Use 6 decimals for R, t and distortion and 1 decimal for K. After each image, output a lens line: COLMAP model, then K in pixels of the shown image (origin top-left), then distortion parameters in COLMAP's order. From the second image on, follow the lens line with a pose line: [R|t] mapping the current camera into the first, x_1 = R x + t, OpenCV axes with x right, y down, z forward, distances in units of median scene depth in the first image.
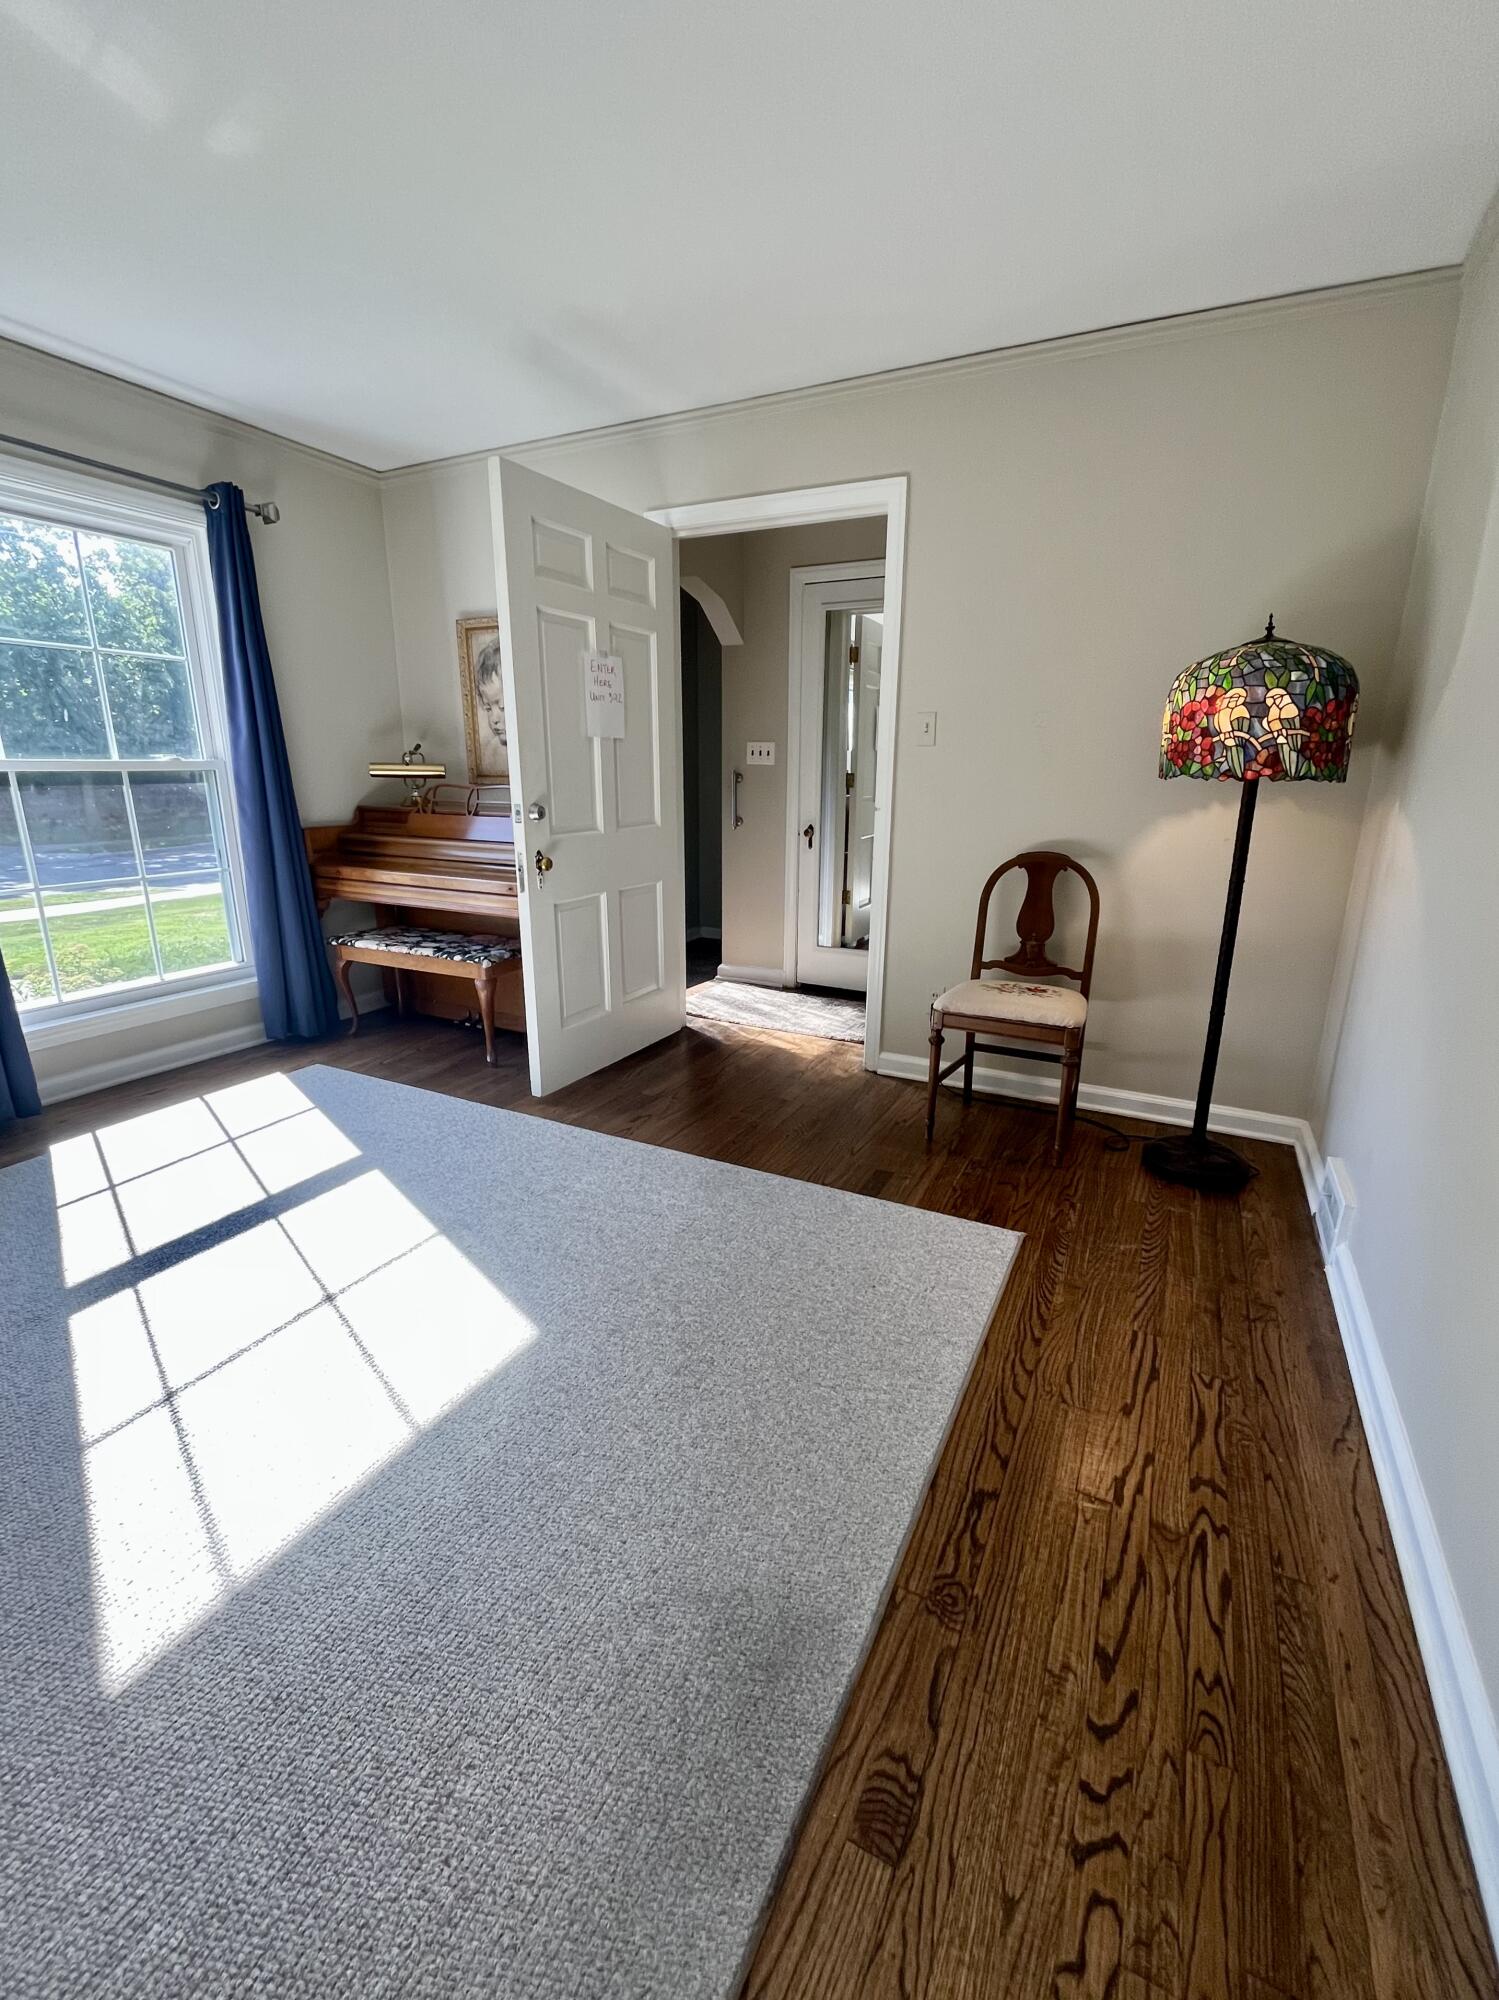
lens RADIAL K [[853.6, 0, 752.1], [0, 853.6, 992.9], [0, 0, 1]] dist [-0.003342, -0.000347]
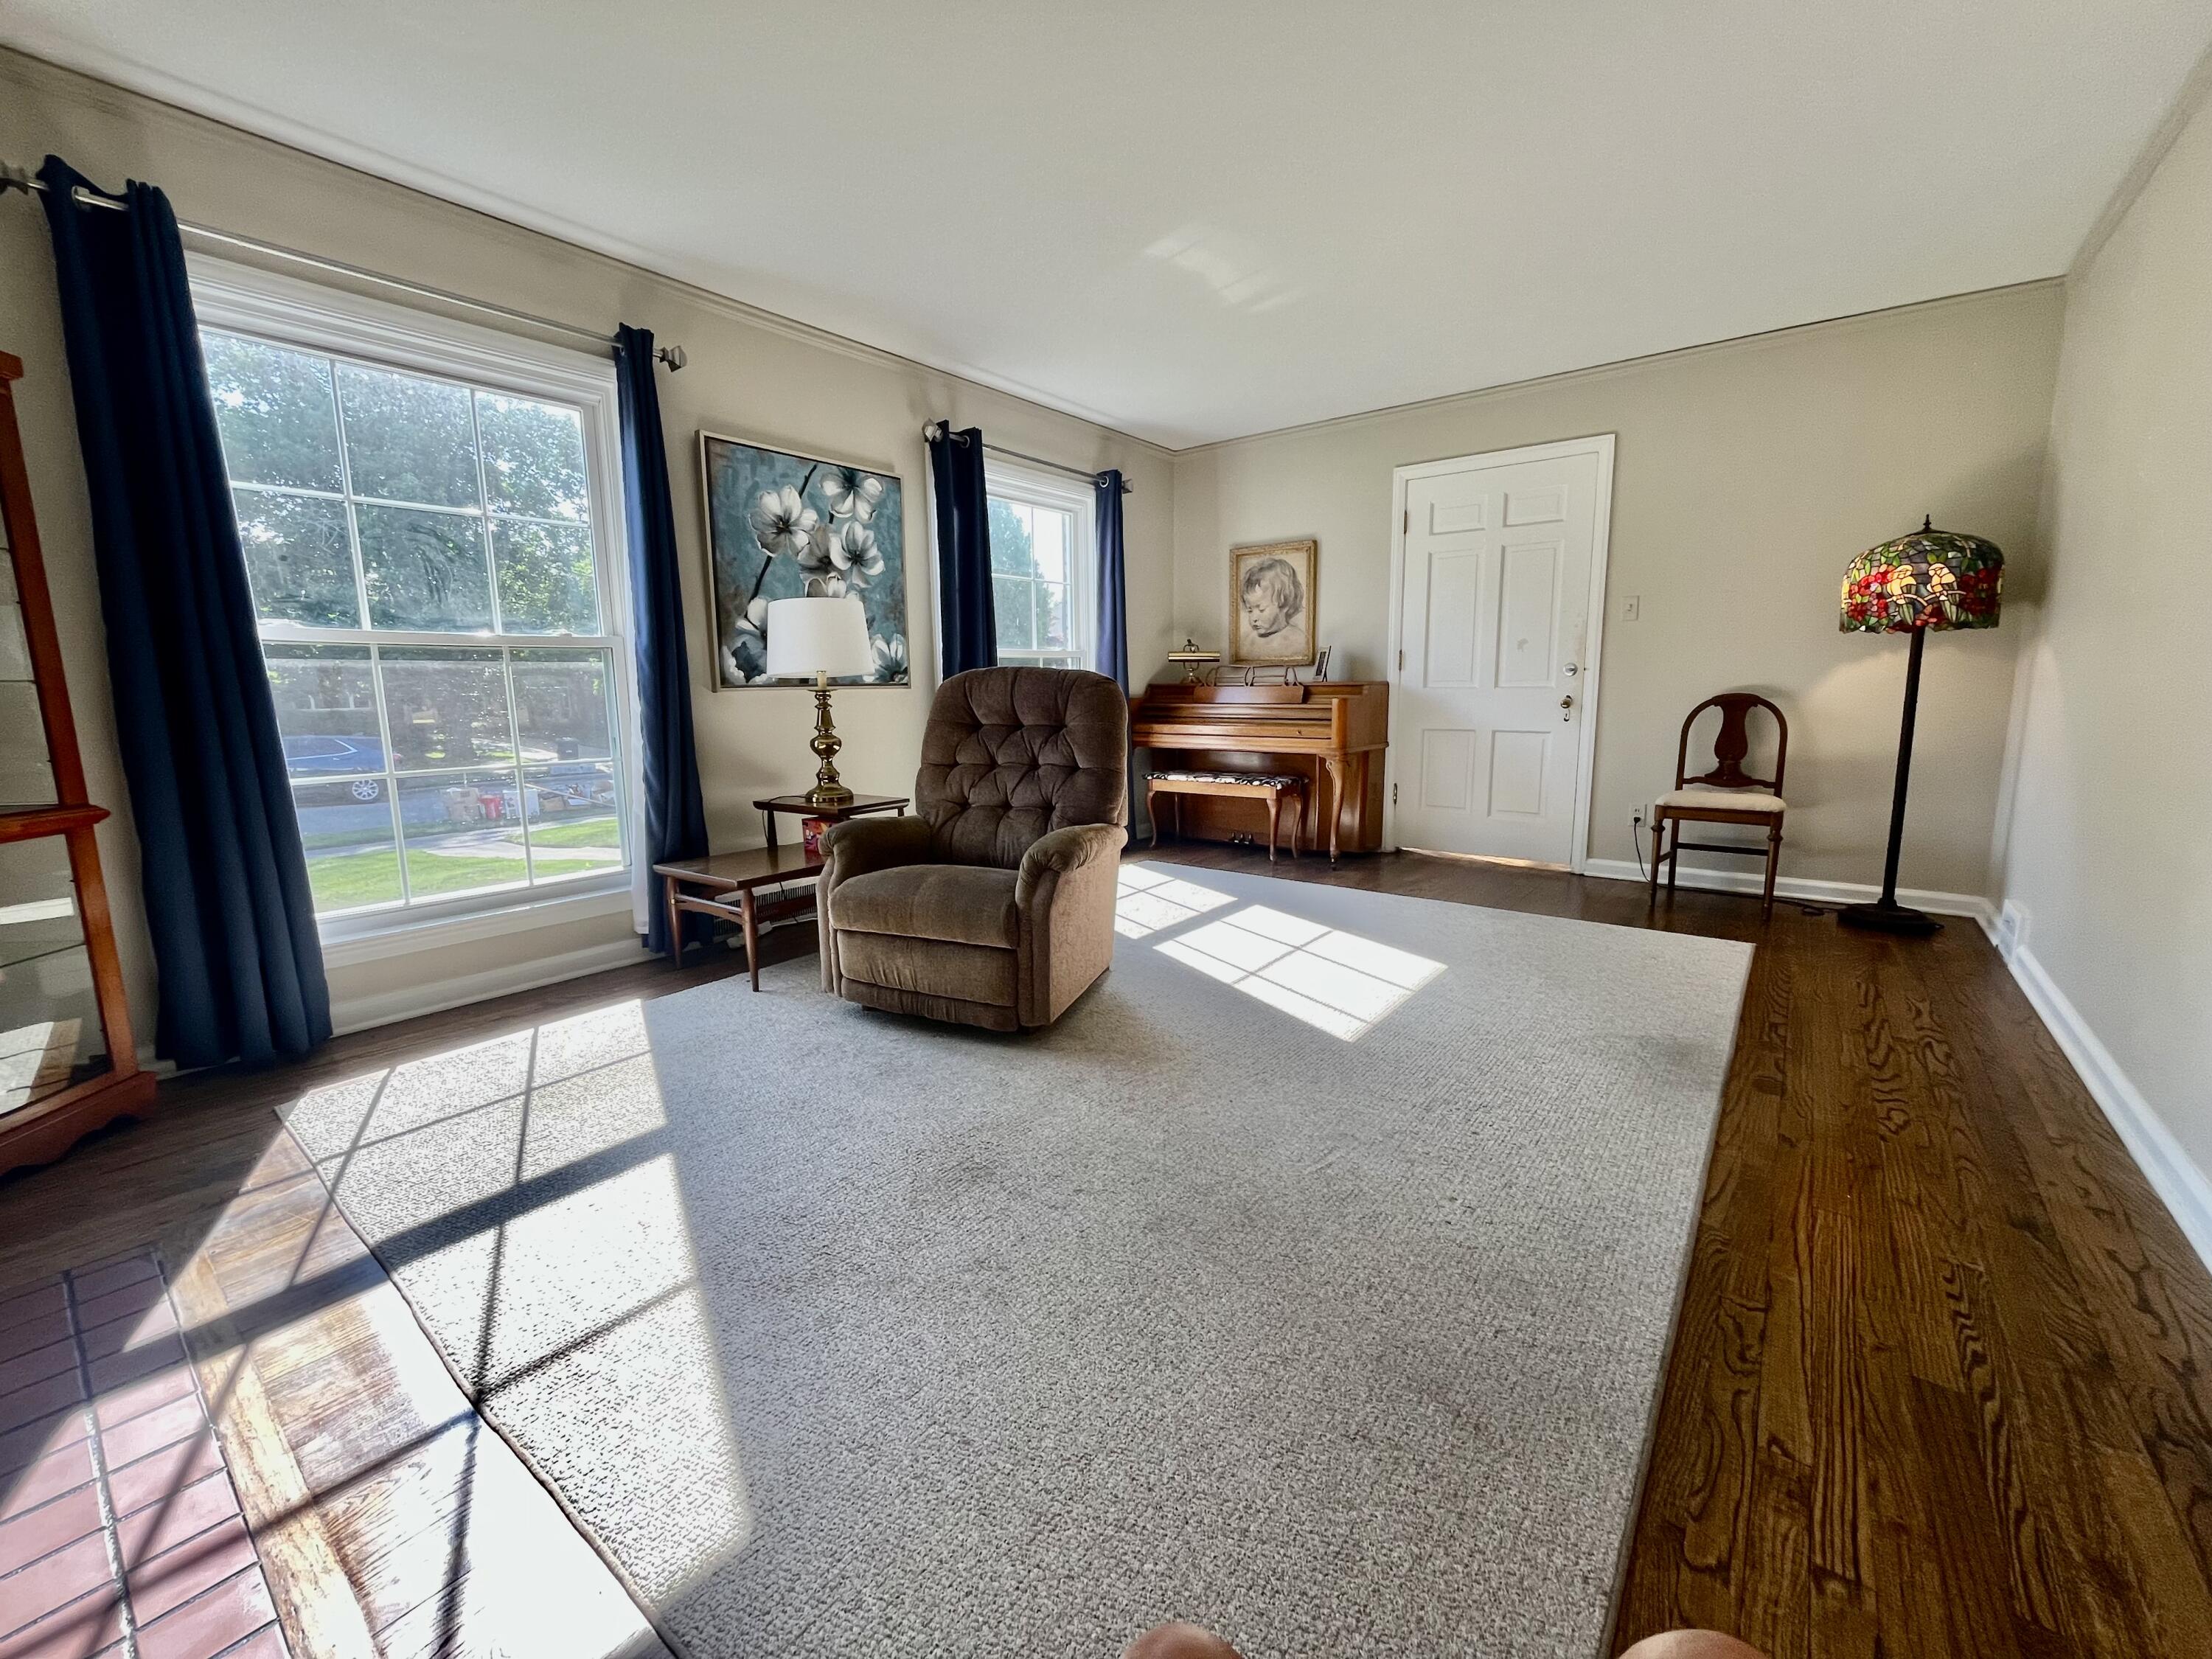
lens RADIAL K [[893.0, 0, 1097.3], [0, 893.0, 816.2], [0, 0, 1]] dist [-0.002912, -0.000309]
pose [[0.979312, 0.004888, -0.202297, -0.381714], [-0.026801, 0.994034, -0.105725, 0.215610], [0.200573, 0.108960, 0.973601, -0.575036]]
